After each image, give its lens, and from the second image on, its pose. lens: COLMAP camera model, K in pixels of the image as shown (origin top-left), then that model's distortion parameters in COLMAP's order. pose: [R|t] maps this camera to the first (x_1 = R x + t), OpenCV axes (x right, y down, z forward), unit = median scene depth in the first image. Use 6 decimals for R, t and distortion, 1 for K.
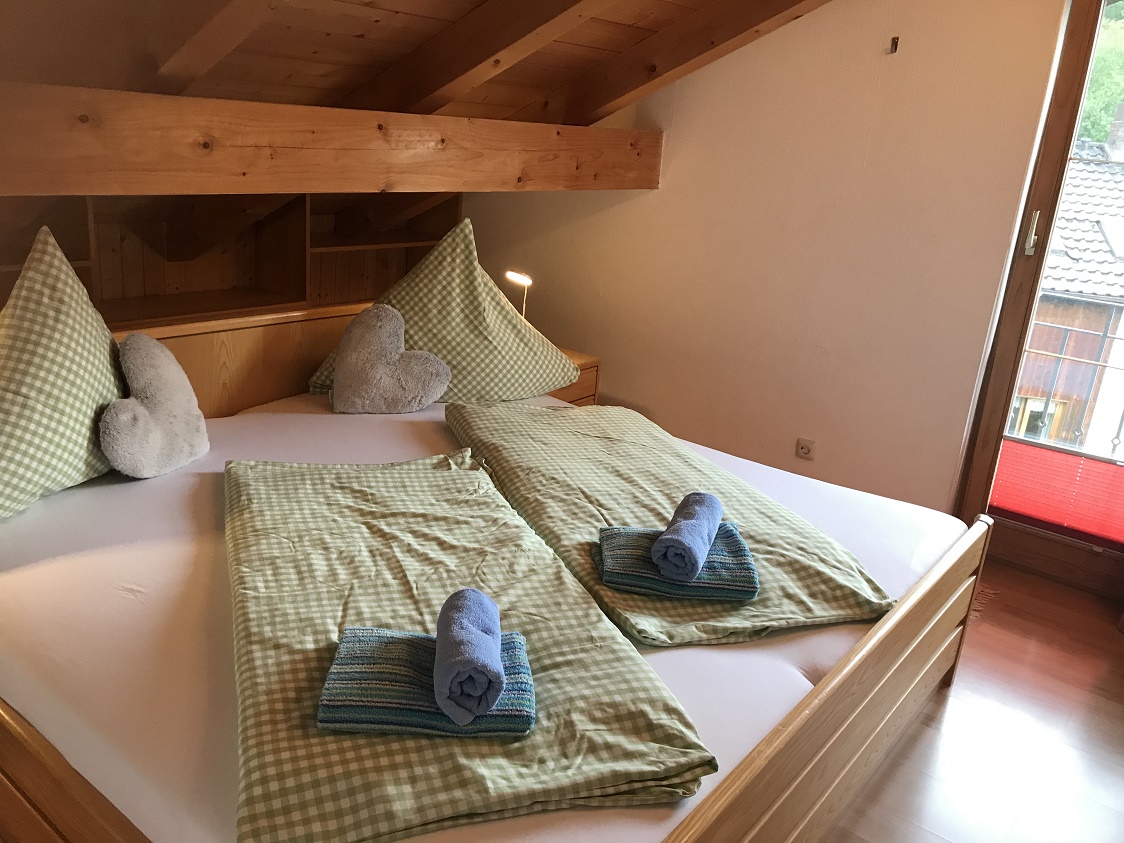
lens RADIAL K [[924.3, 0, 562.0], [0, 924.3, 421.5], [0, 0, 1]] dist [0.001904, -0.004308]
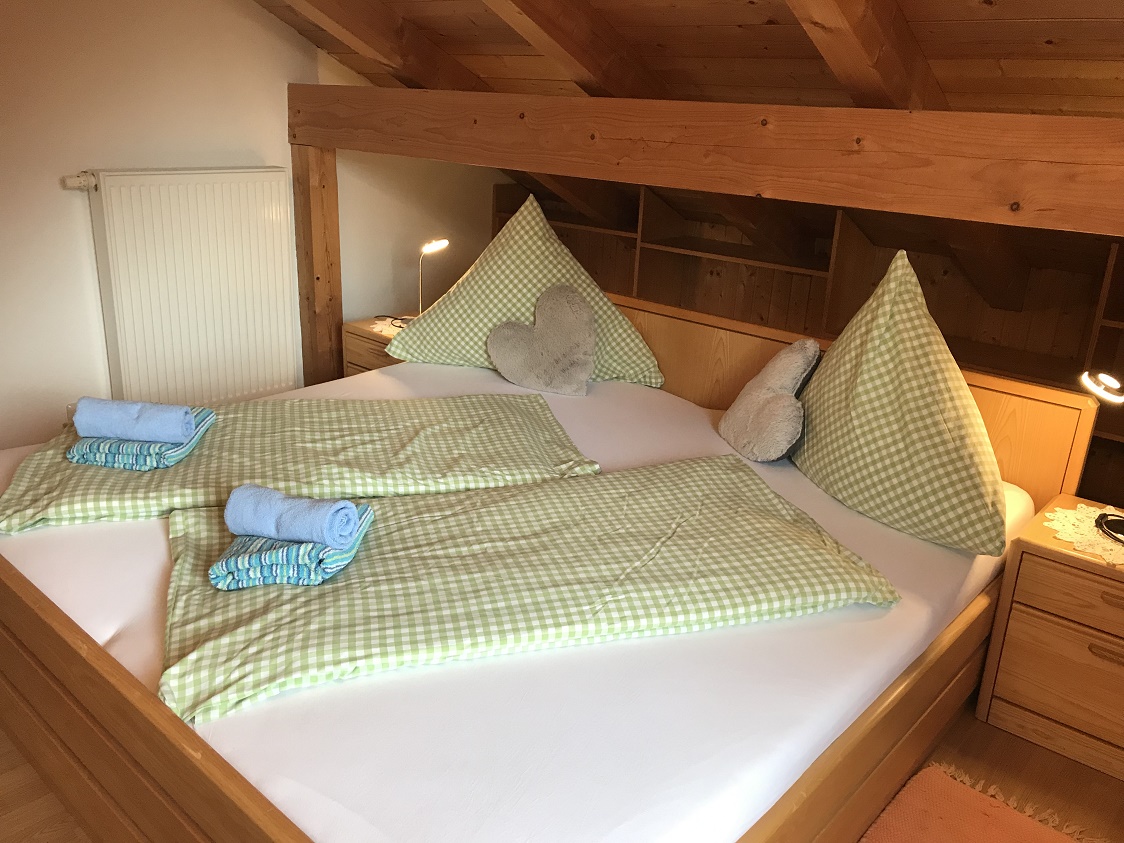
lens RADIAL K [[924.3, 0, 562.0], [0, 924.3, 421.5], [0, 0, 1]] dist [0.001904, -0.004308]
pose [[-0.065612, 0.244799, -0.967351, 0.790275], [-0.359977, 0.898352, 0.251754, -0.233244], [0.930651, 0.364742, 0.029179, 0.970236]]
